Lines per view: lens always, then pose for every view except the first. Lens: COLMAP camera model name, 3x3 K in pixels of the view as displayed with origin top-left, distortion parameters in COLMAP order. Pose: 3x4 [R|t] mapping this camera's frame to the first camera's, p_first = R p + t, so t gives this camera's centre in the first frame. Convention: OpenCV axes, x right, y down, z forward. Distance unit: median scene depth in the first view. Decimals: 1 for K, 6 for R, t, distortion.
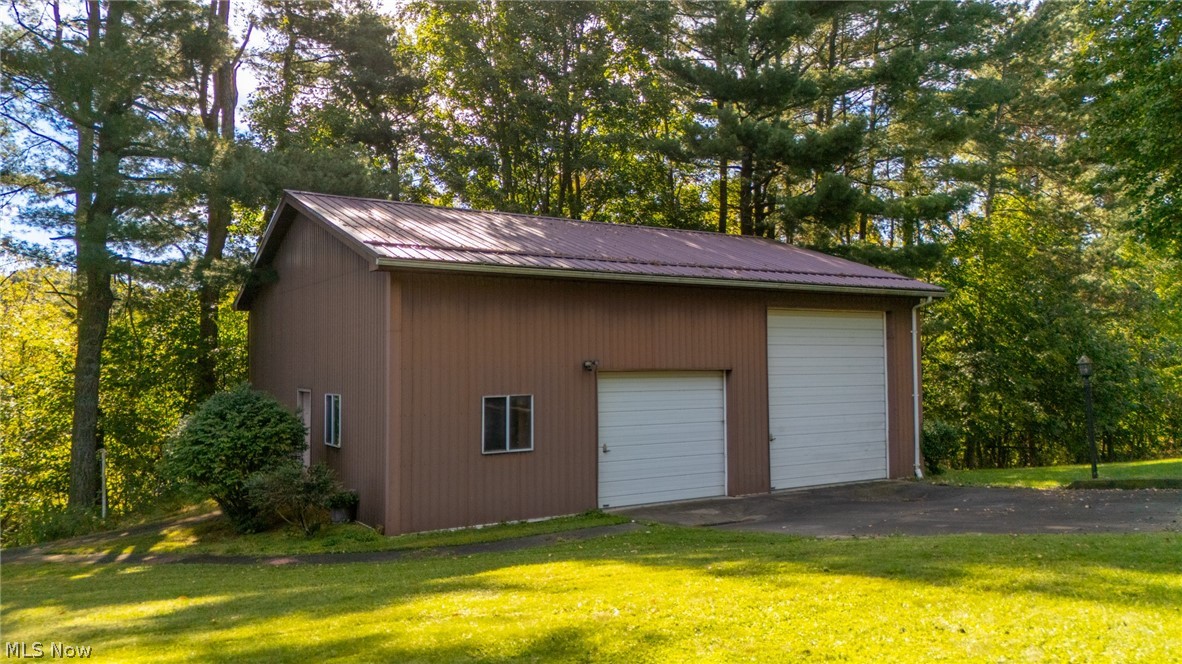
lens RADIAL K [[883.5, 0, 591.6], [0, 883.5, 331.5], [0, 0, 1]] dist [0.009338, -0.003307]
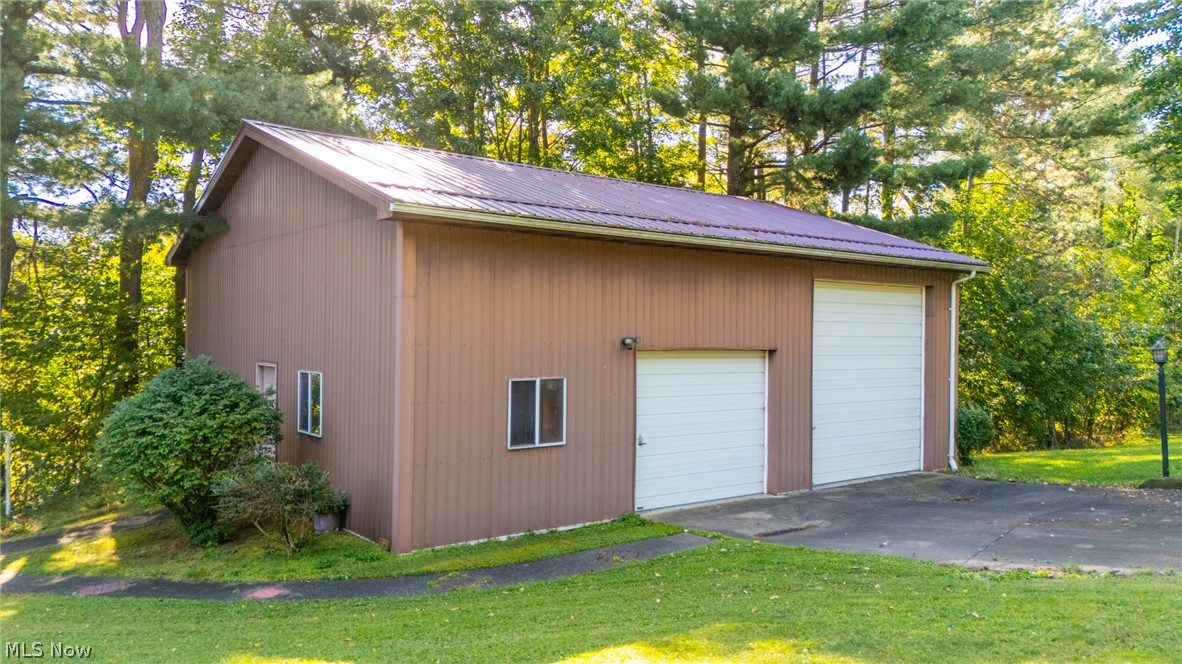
lens RADIAL K [[883.5, 0, 591.6], [0, 883.5, 331.5], [0, 0, 1]] dist [0.009338, -0.003307]
pose [[0.994986, 0.020160, 0.097959, -0.116556], [-0.023852, 0.999043, 0.036667, -0.001976], [-0.097126, -0.038820, 0.994515, 0.167260]]
